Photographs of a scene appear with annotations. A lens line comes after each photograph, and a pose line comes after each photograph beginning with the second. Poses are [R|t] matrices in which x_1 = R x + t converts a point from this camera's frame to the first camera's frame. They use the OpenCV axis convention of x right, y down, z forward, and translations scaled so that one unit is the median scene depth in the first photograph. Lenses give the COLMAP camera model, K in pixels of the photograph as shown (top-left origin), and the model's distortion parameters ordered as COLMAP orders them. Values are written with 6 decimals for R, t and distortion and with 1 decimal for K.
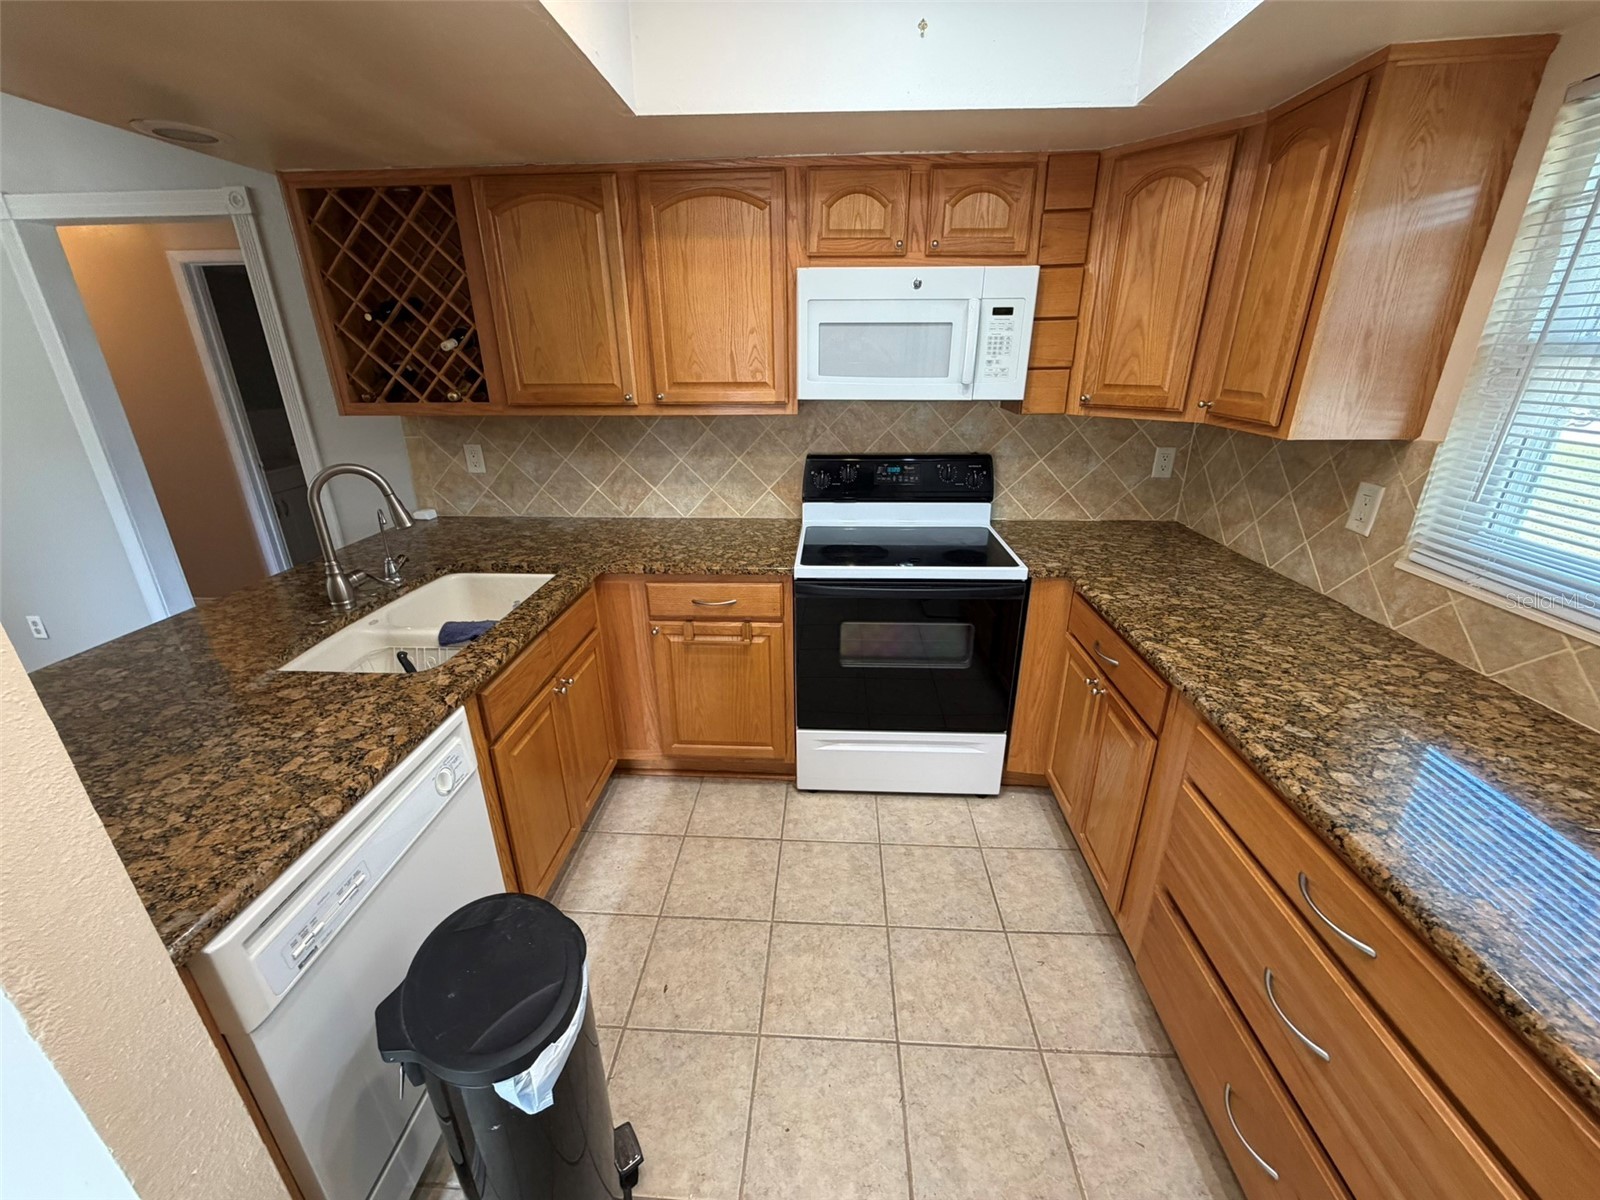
lens RADIAL K [[639.9, 0, 796.1], [0, 639.9, 594.7], [0, 0, 1]] dist [0.001822, -0.000080]
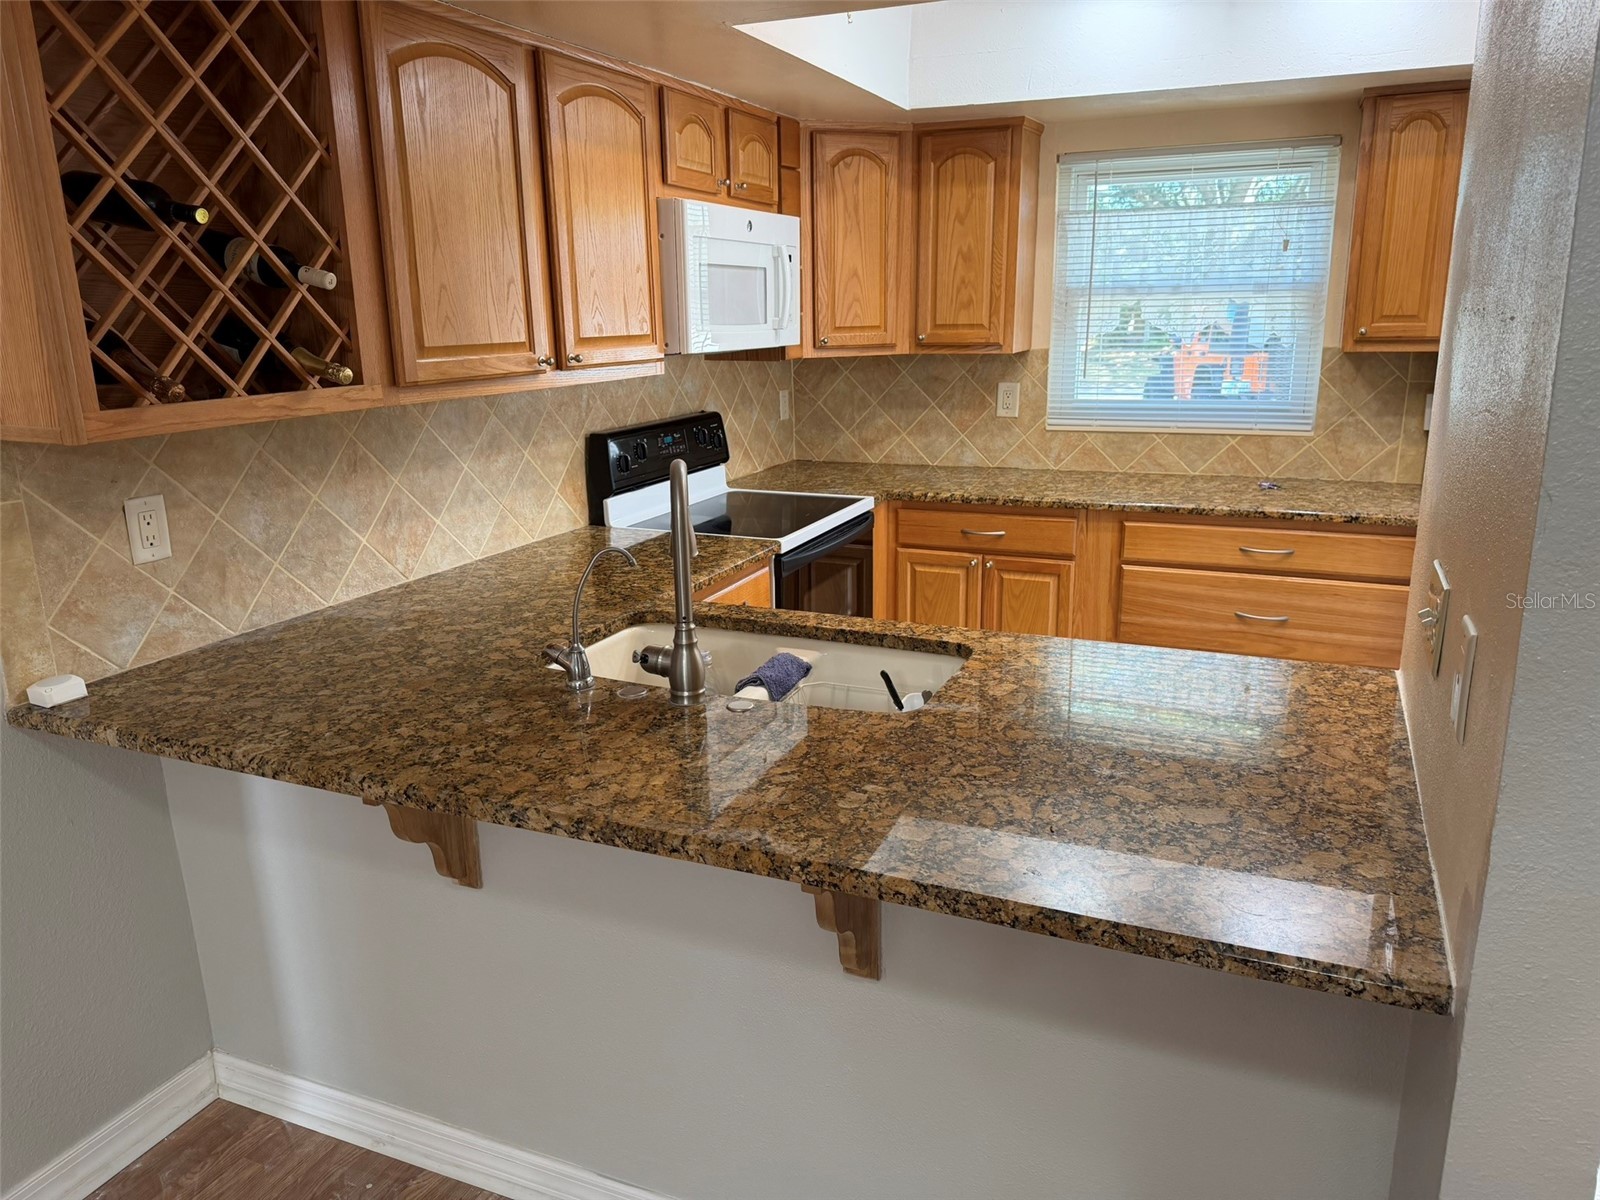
lens RADIAL K [[1138.5, 0, 800.3], [0, 1138.5, 605.1], [0, 0, 1]] dist [0.053475, -0.084423]
pose [[0.344438, -0.238043, 0.908129, -1.149692], [0.348961, 0.930475, 0.111546, -0.101783], [-0.871544, 0.278481, 0.403558, 0.326380]]
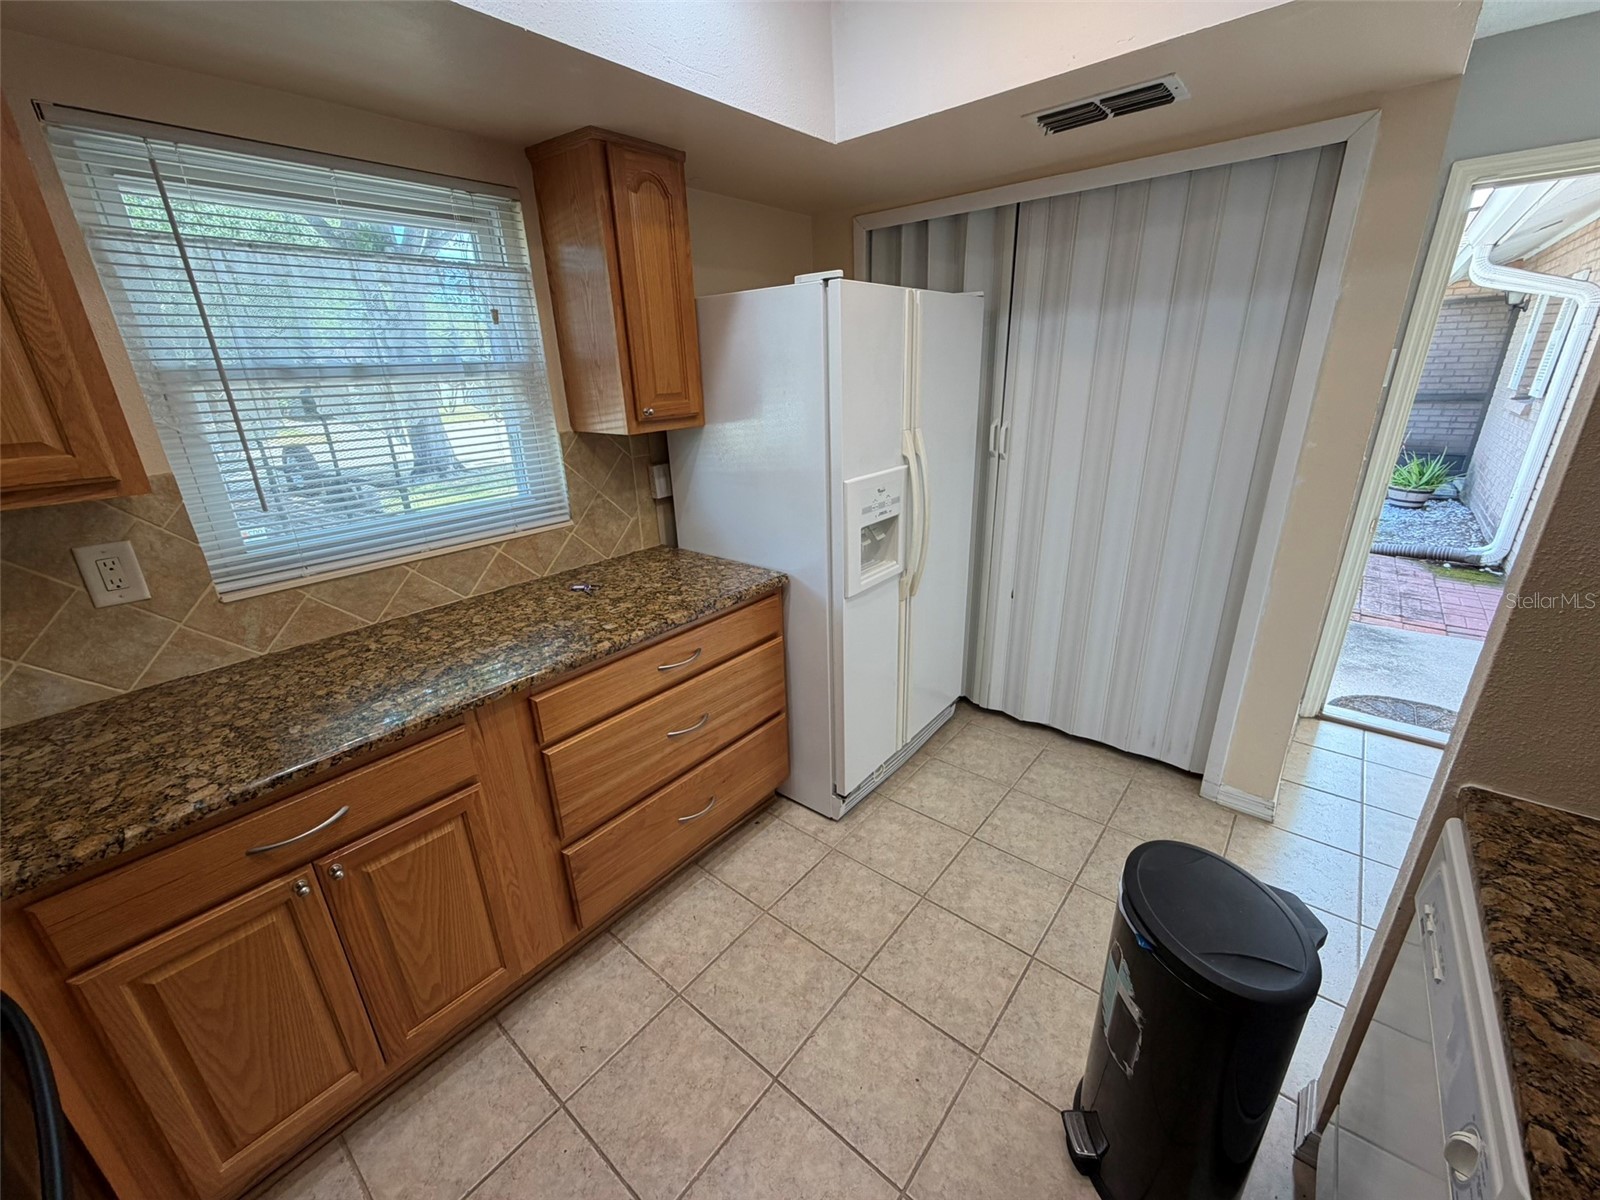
lens RADIAL K [[639.9, 0, 792.0], [0, 639.9, 602.1], [0, 0, 1]] dist [0.001822, -0.000080]
pose [[-0.800455, -0.173674, 0.573681, -0.172180], [0.251570, 0.771379, 0.584540, -0.239731], [-0.544045, 0.612219, -0.573763, 0.673146]]
